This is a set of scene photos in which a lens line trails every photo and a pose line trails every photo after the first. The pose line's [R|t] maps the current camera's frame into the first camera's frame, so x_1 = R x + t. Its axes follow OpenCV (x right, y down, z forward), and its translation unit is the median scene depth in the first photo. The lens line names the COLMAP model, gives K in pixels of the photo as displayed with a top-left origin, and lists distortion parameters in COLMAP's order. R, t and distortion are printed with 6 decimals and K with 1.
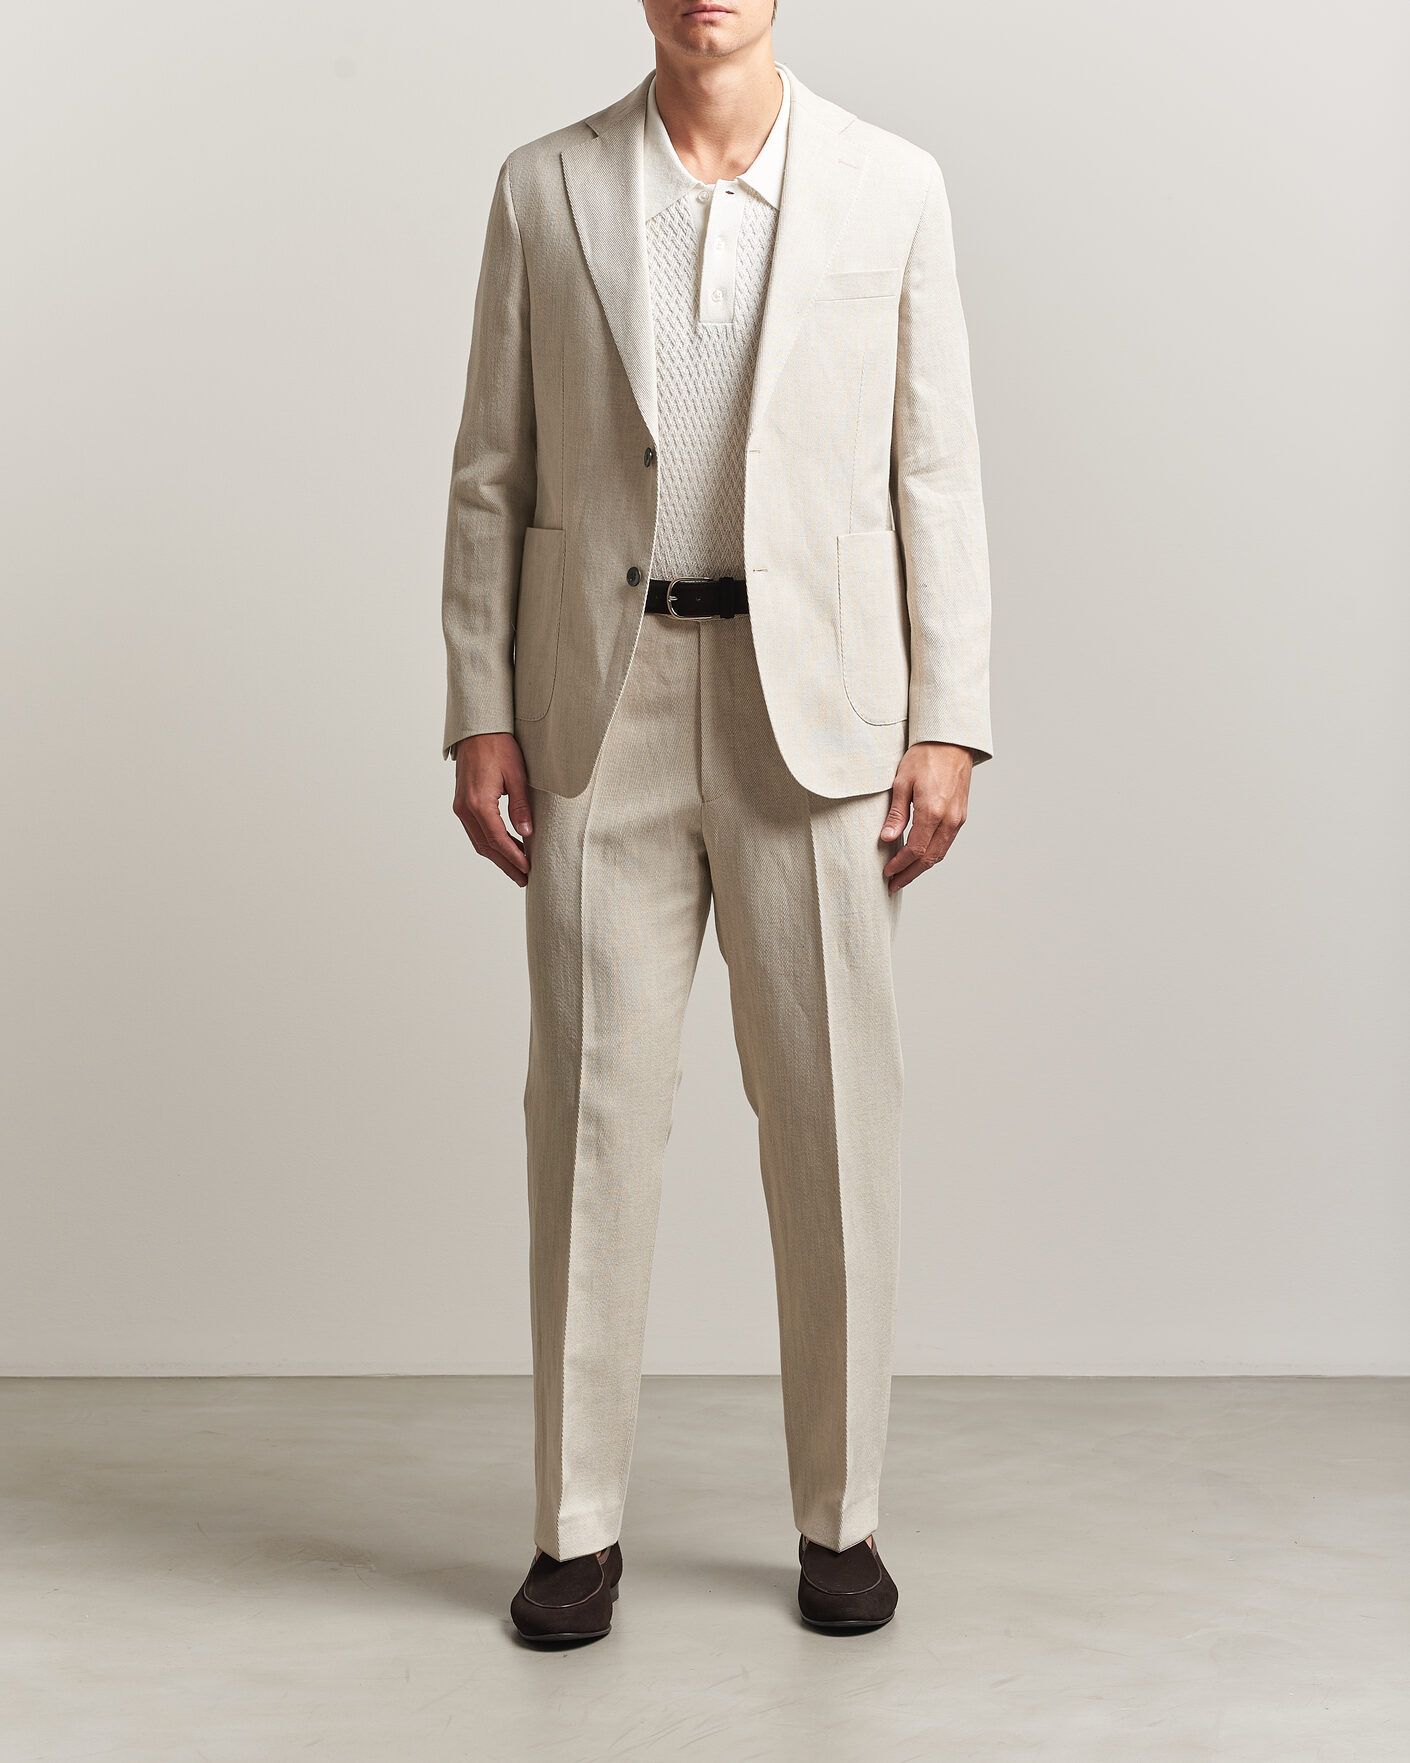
lens RADIAL K [[4758.8, 0, 705.0], [0, 4758.8, 881.5], [0, 0, 1]] dist [-0.394825, 1.092181]
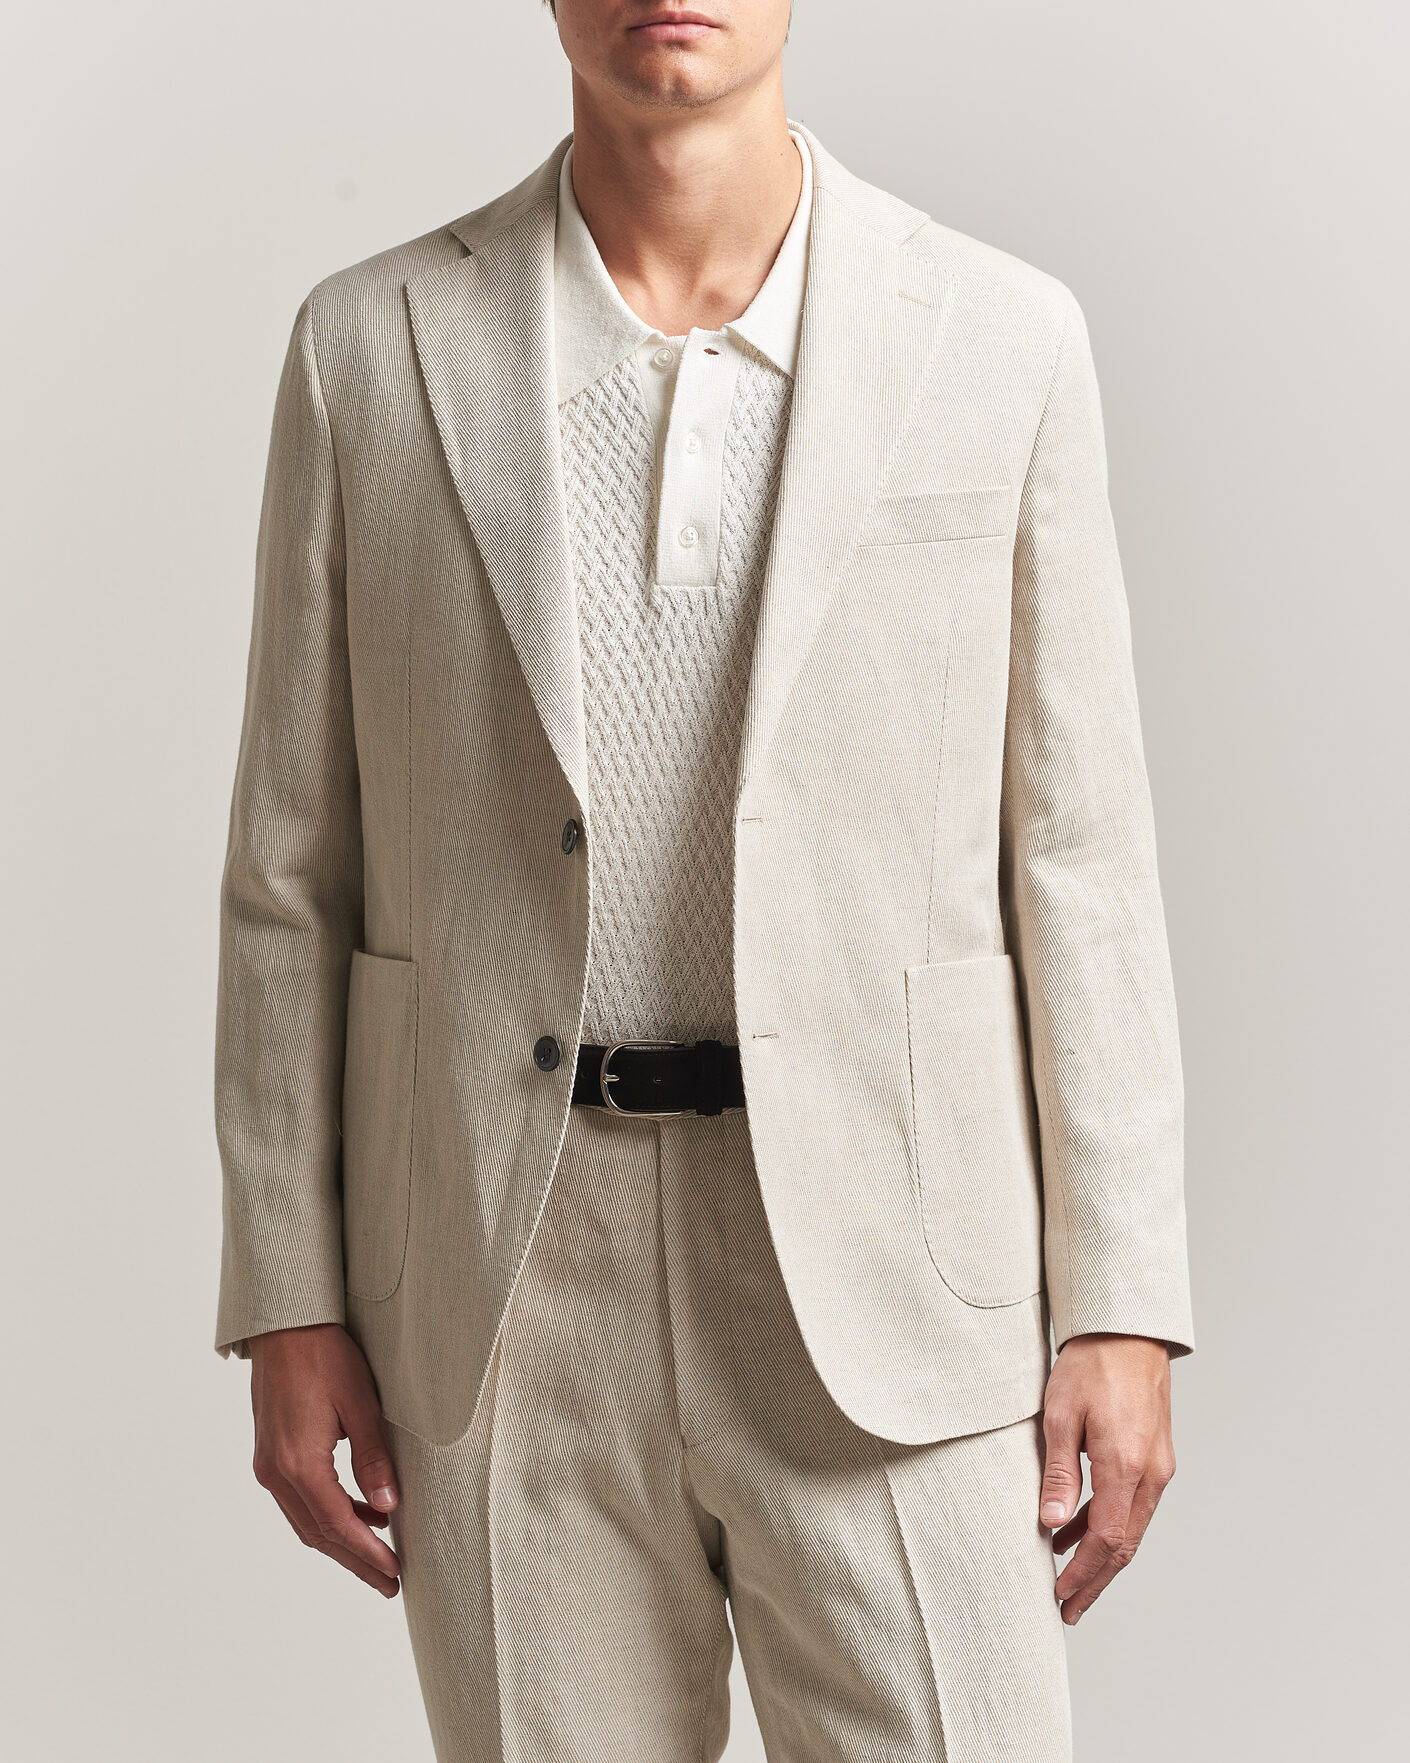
lens RADIAL K [[4758.8, 0, 705.0], [0, 4758.8, 881.5], [0, 0, 1]] dist [-0.394825, 1.092181]
pose [[0.999457, -0.006180, 0.032354, -0.013832], [0.007143, 0.999532, -0.029741, -0.066313], [-0.032155, 0.029956, 0.999034, 0.440322]]
